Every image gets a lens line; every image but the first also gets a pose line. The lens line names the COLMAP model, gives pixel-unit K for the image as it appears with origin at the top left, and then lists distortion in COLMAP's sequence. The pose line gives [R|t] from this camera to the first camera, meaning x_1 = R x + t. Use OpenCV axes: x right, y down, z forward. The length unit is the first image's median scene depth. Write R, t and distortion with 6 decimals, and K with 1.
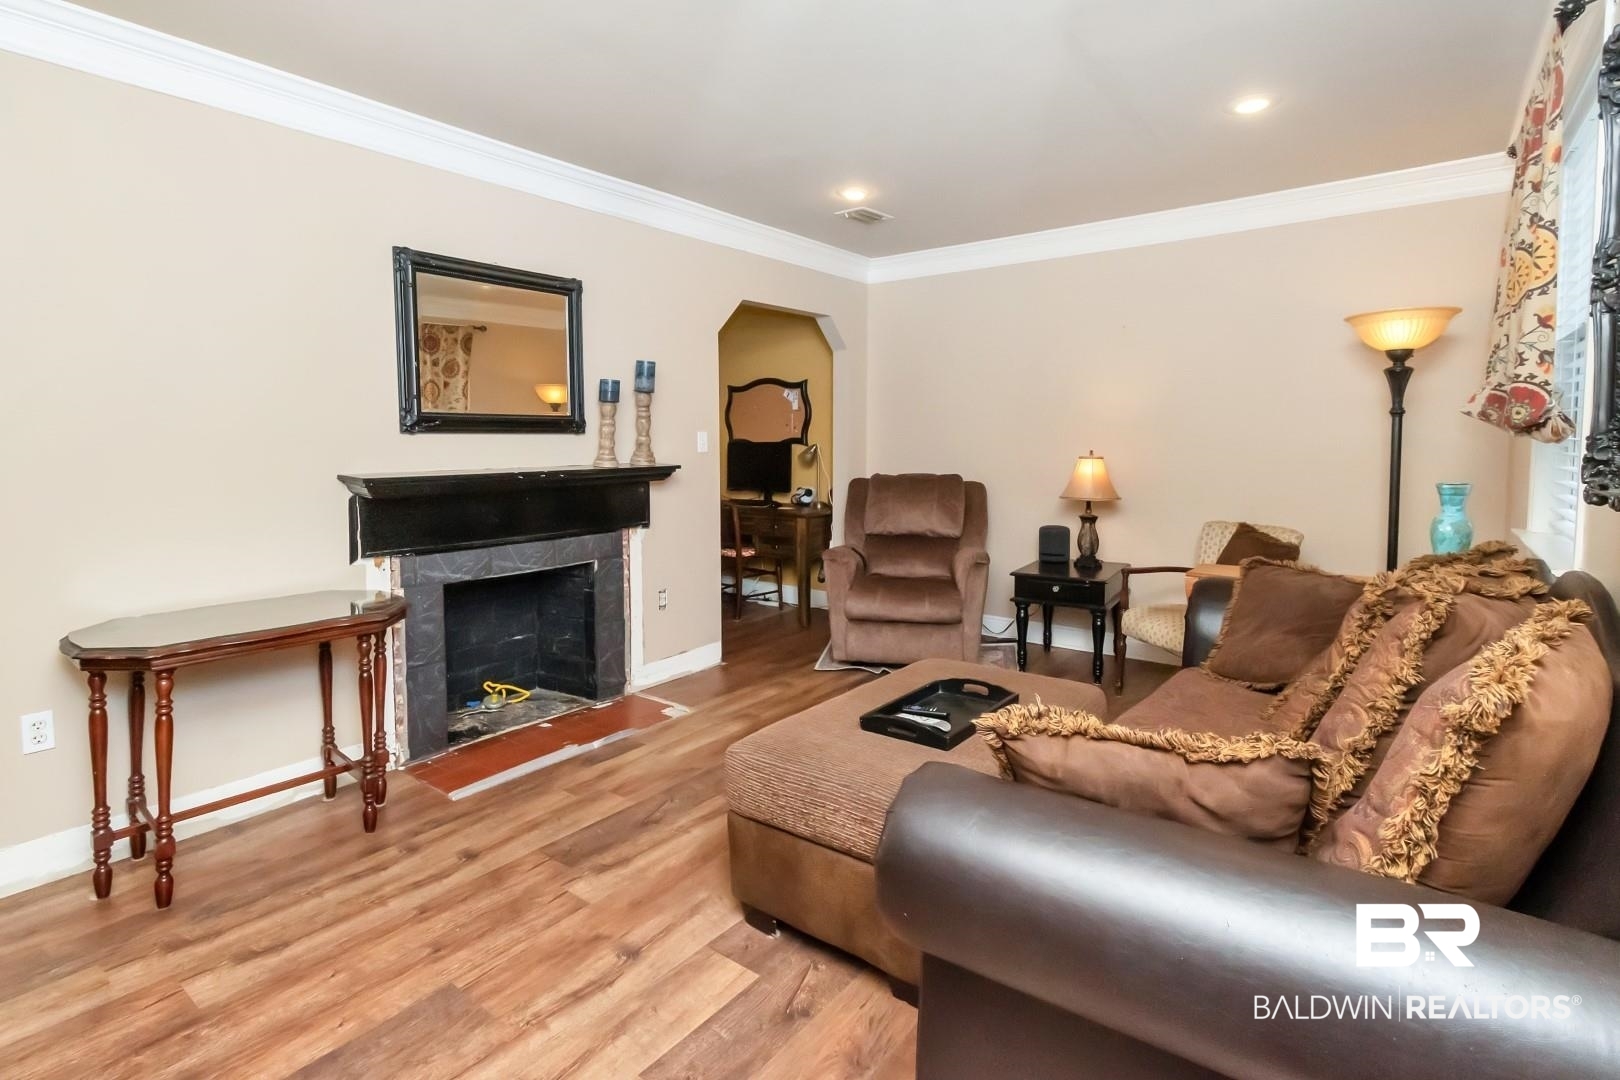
lens RADIAL K [[819.3, 0, 808.5], [0, 819.3, 504.5], [0, 0, 1]] dist [0.004442, 0.000539]
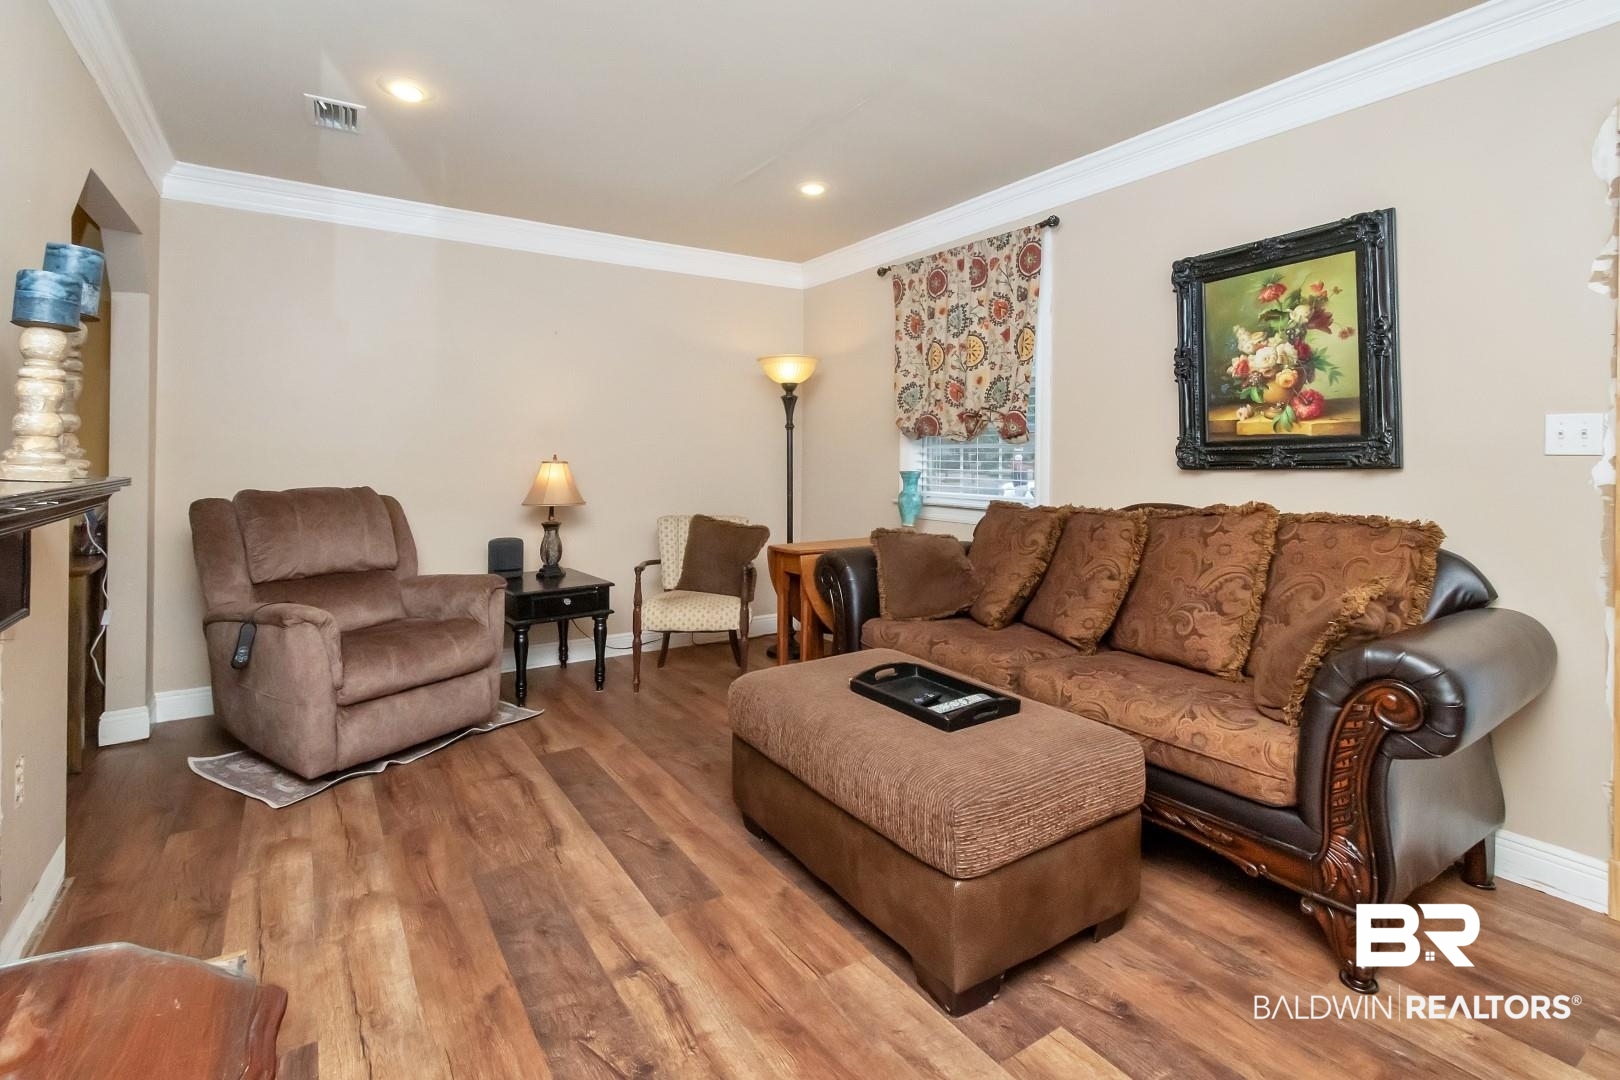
lens RADIAL K [[746.5, 0, 834.2], [0, 746.5, 484.7], [0, 0, 1]] dist [0.004899, -0.000027]
pose [[0.315269, -0.031088, 0.948493, -0.406192], [0.074375, 0.997199, 0.007963, -0.014150], [-0.946083, 0.068033, 0.316698, 0.432121]]
